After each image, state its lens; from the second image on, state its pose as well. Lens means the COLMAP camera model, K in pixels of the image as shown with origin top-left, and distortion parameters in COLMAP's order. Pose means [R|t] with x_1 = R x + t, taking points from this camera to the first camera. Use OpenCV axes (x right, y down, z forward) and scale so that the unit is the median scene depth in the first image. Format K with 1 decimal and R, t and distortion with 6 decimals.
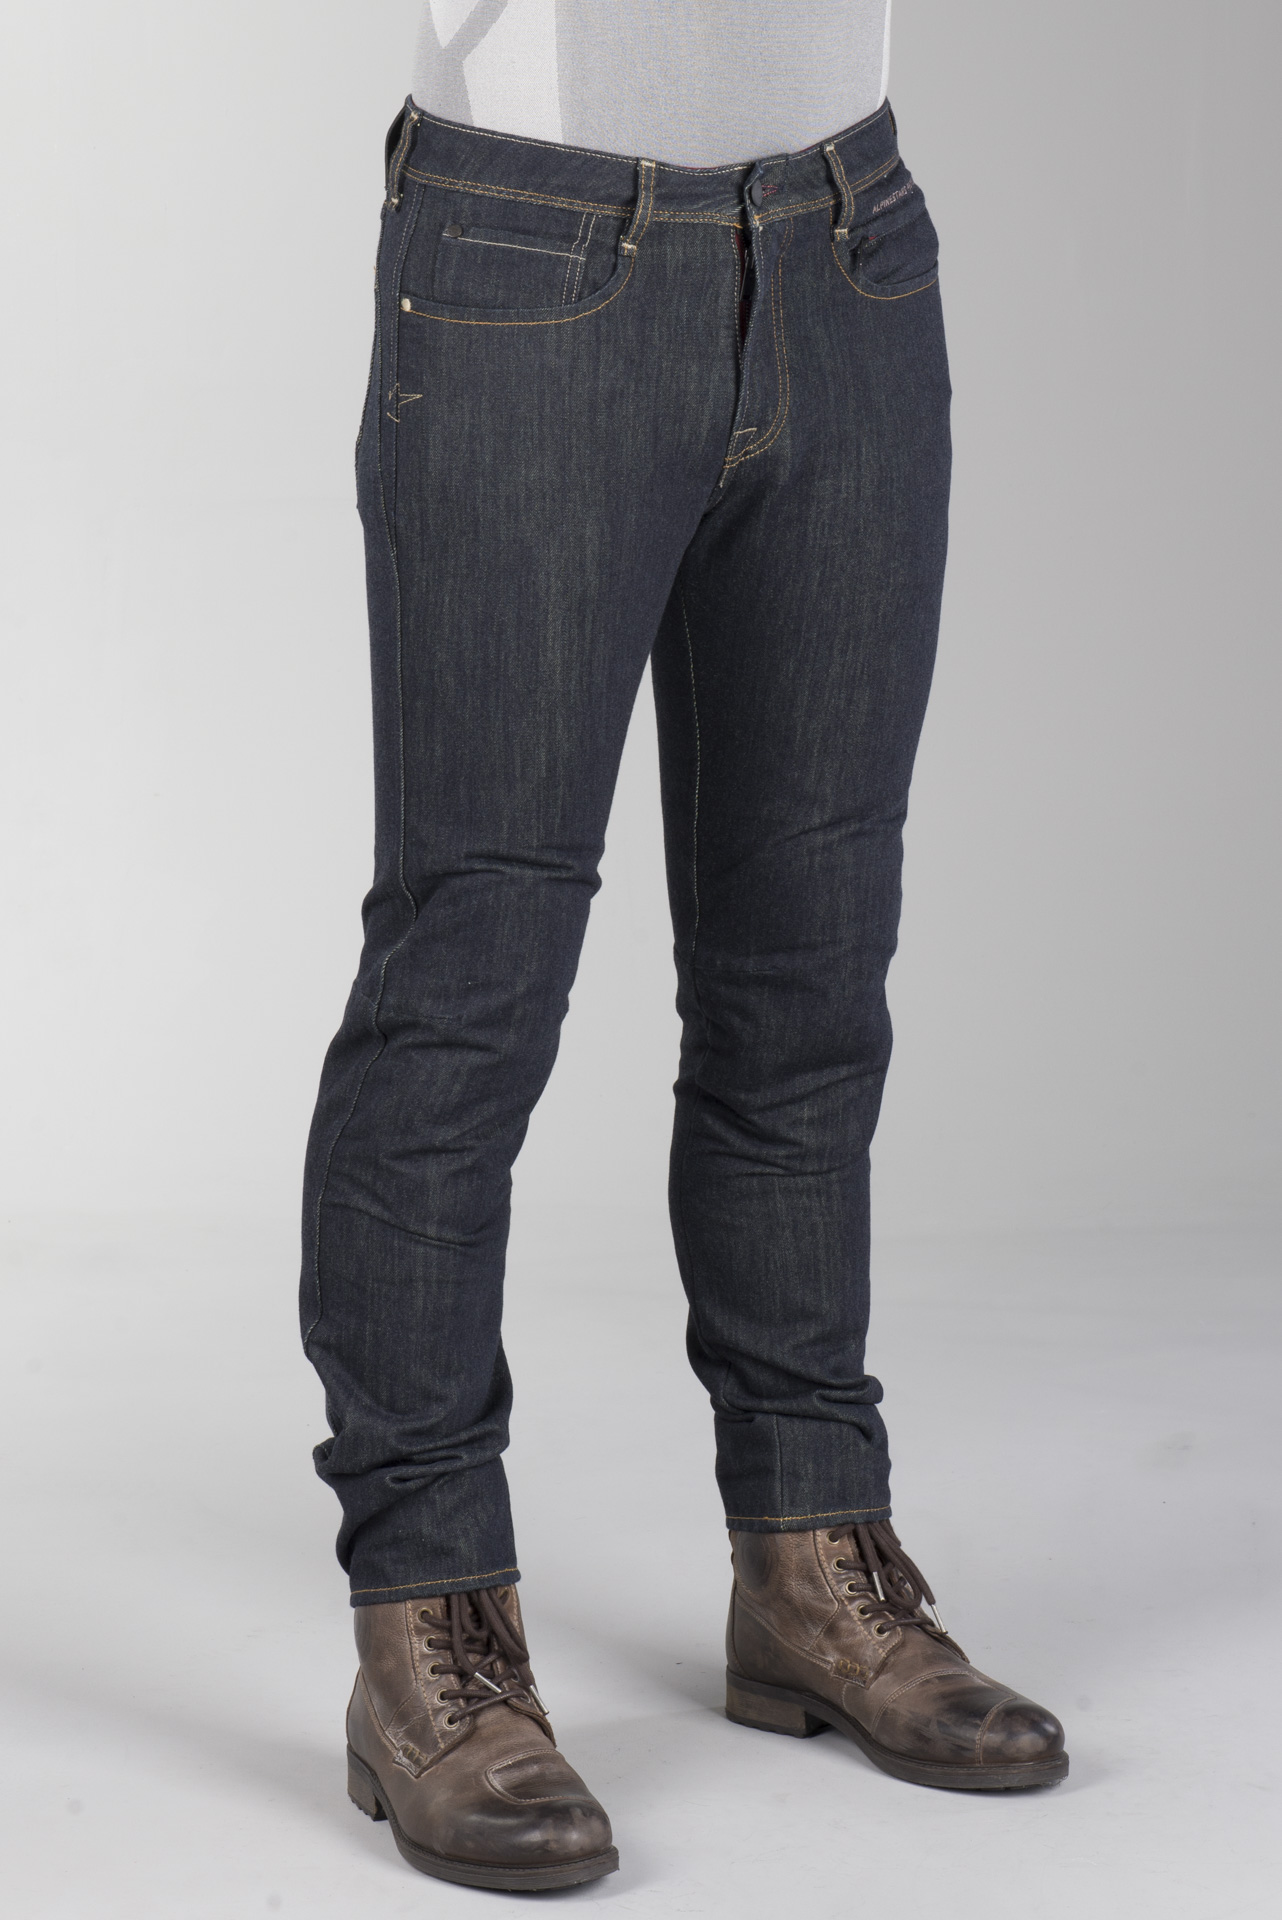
lens RADIAL K [[4169.7, 0, 641.0], [0, 4169.7, 960.0], [0, 0, 1]] dist [-0.040226, 0.306837]
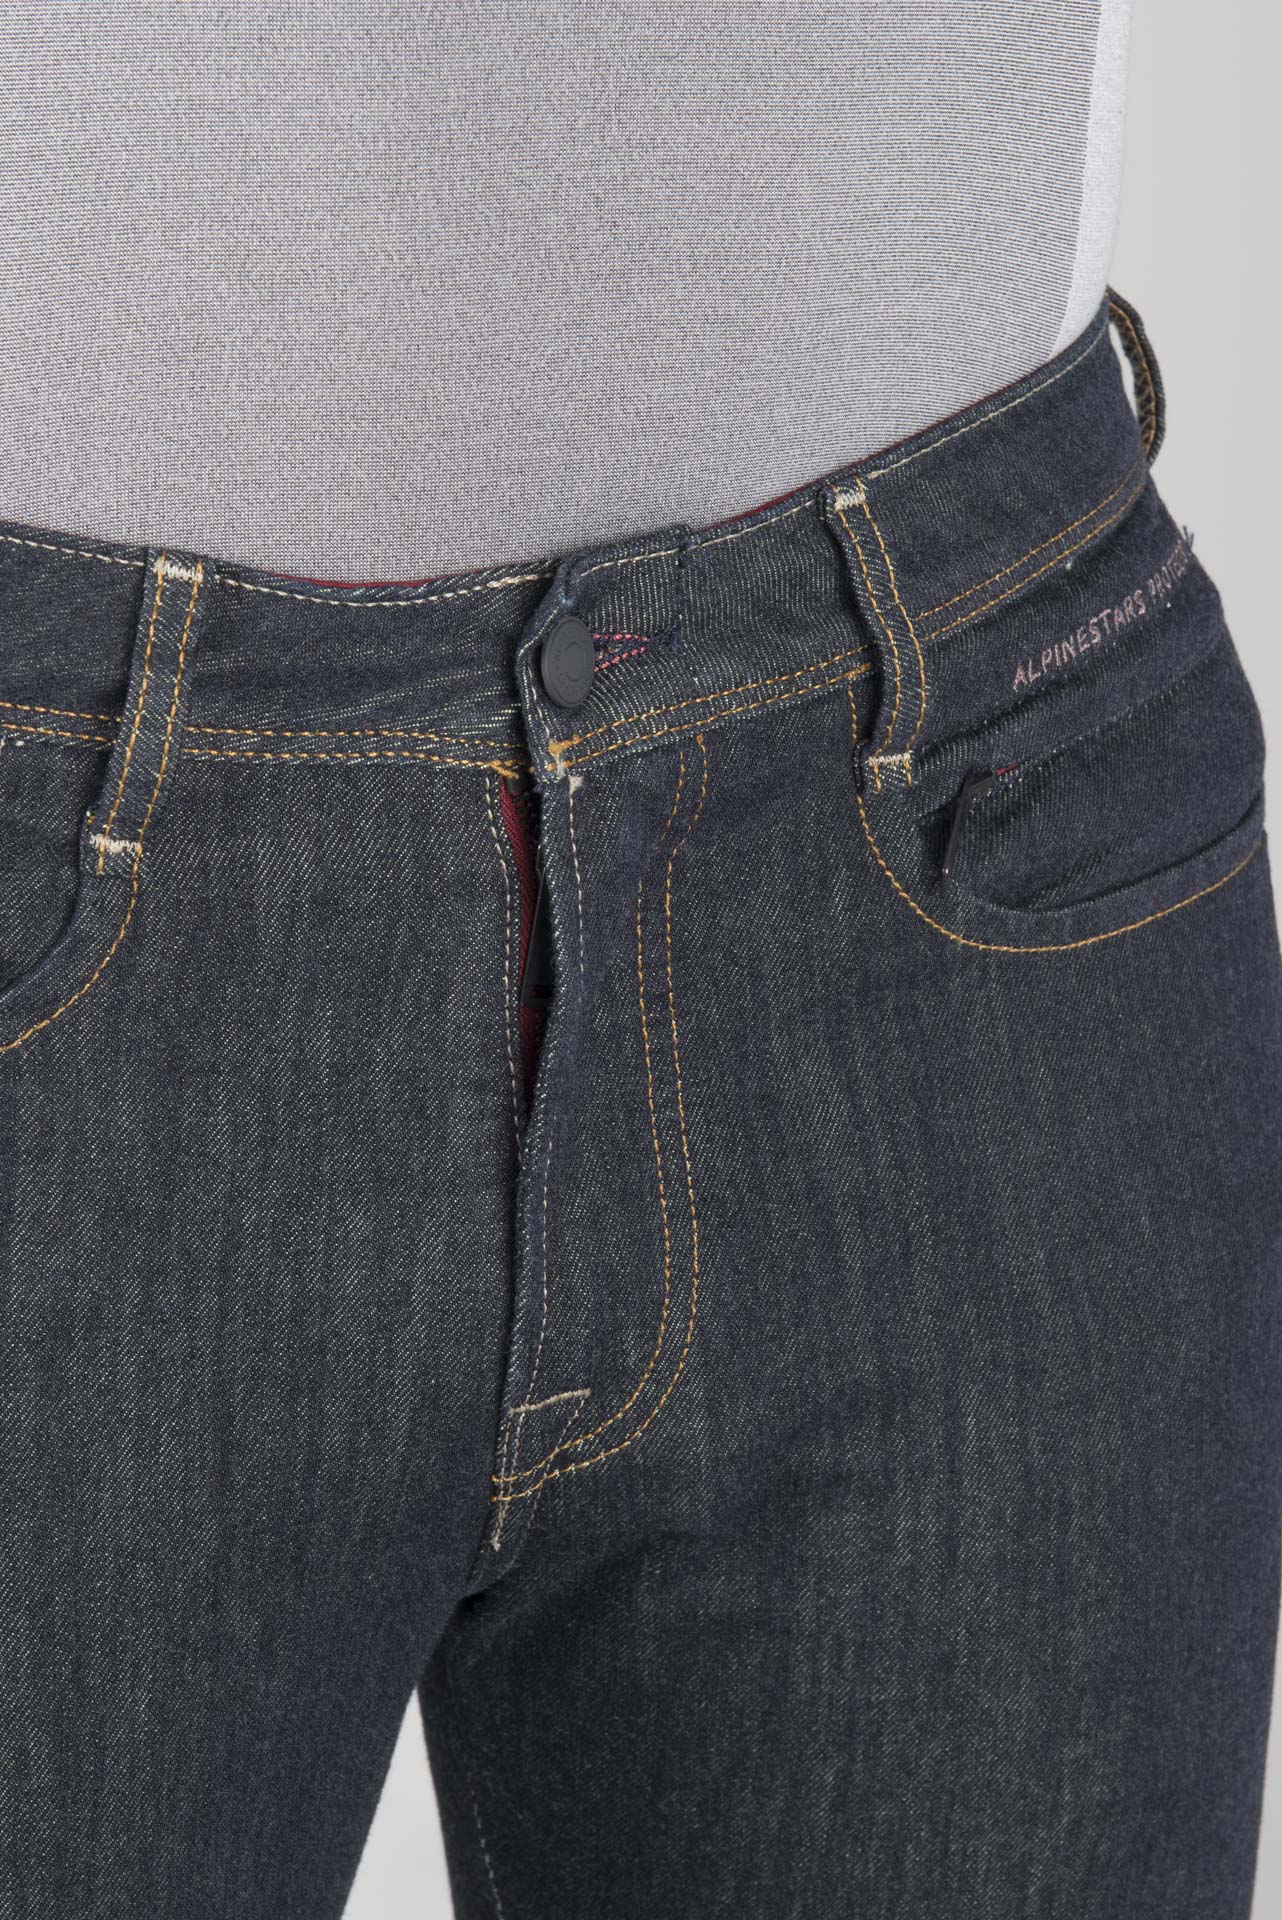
lens RADIAL K [[4233.7, 0, 641.0], [0, 4233.7, 960.0], [0, 0, 1]] dist [0.332349, -0.205295]
pose [[0.984304, 0.037314, -0.172491, 0.085953], [-0.036074, 0.999296, 0.010317, -0.164472], [0.172755, -0.003932, 0.984957, 0.692070]]
